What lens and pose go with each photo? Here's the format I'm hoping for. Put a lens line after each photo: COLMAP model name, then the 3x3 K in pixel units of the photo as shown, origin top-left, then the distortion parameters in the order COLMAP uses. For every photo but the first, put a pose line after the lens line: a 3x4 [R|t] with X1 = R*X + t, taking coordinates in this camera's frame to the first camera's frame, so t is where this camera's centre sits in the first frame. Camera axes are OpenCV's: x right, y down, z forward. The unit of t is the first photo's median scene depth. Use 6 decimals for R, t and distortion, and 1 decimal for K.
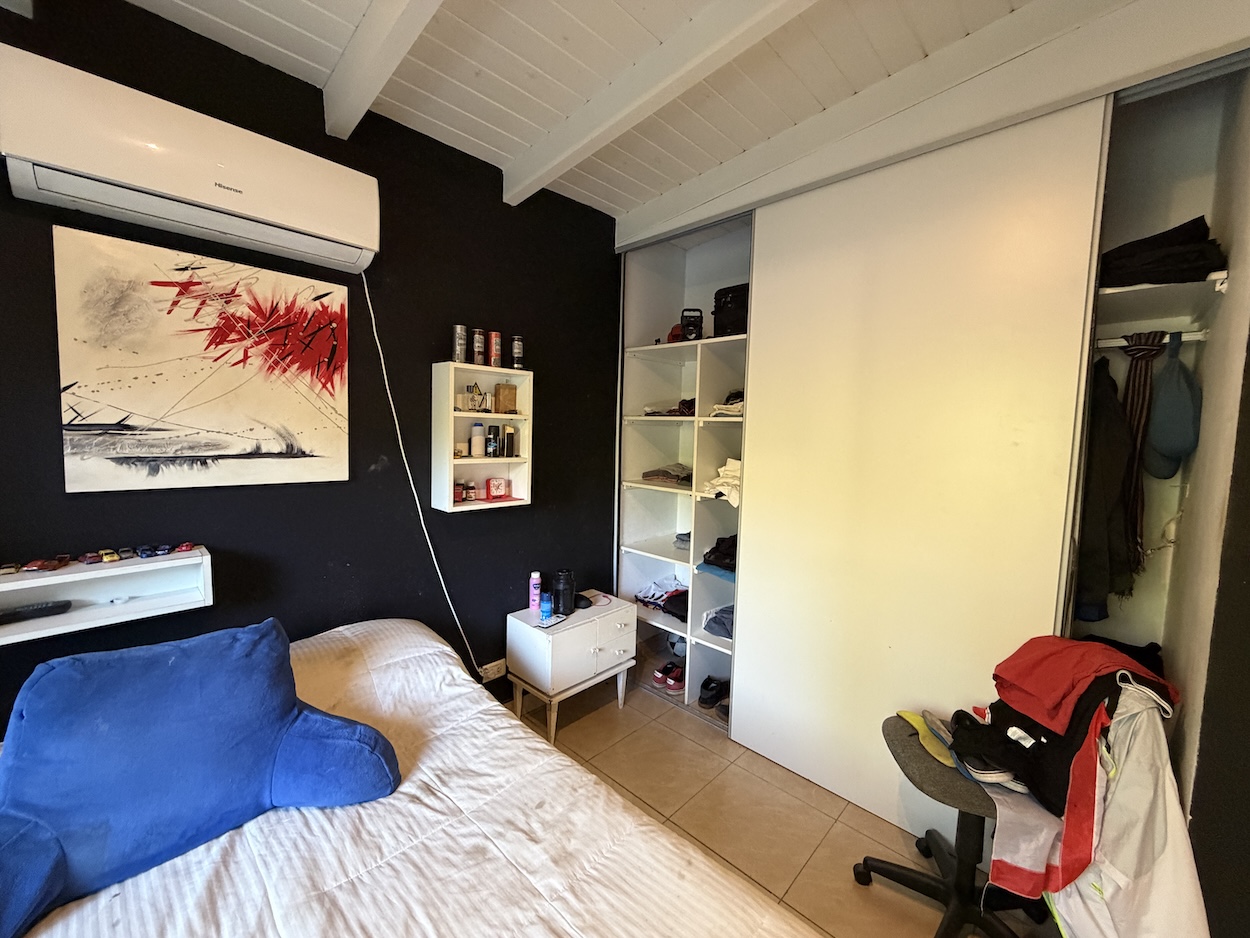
lens RADIAL K [[499.0, 0, 623.4], [0, 499.0, 466.4], [0, 0, 1]] dist [-0.000193, 0.000284]
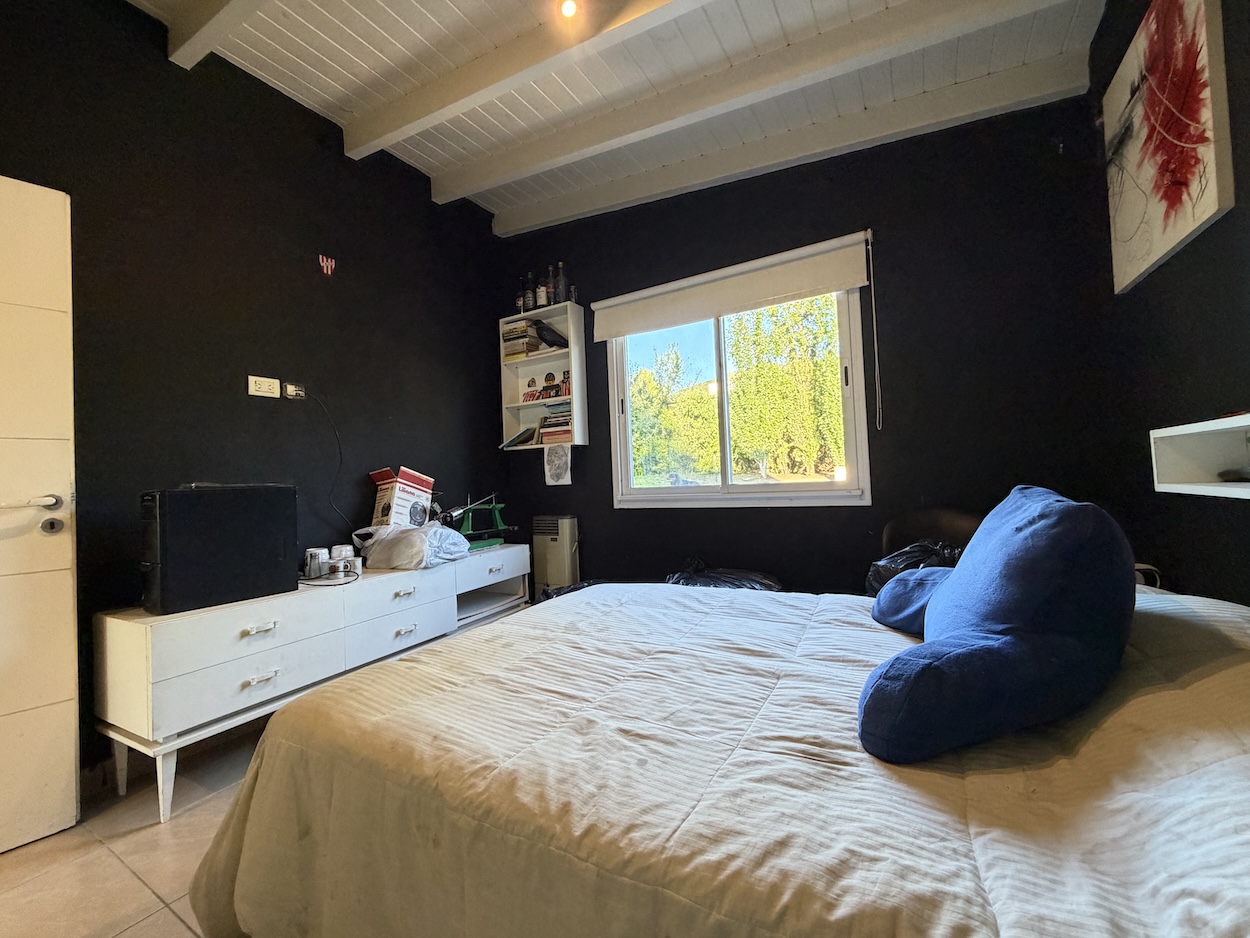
lens RADIAL K [[499.0, 0, 623.4], [0, 499.0, 466.4], [0, 0, 1]] dist [-0.000193, 0.000284]
pose [[-0.971672, 0.015559, -0.235822, 0.012458], [0.003635, 0.998697, 0.050911, 0.268483], [0.236307, 0.048611, -0.970462, 1.780700]]
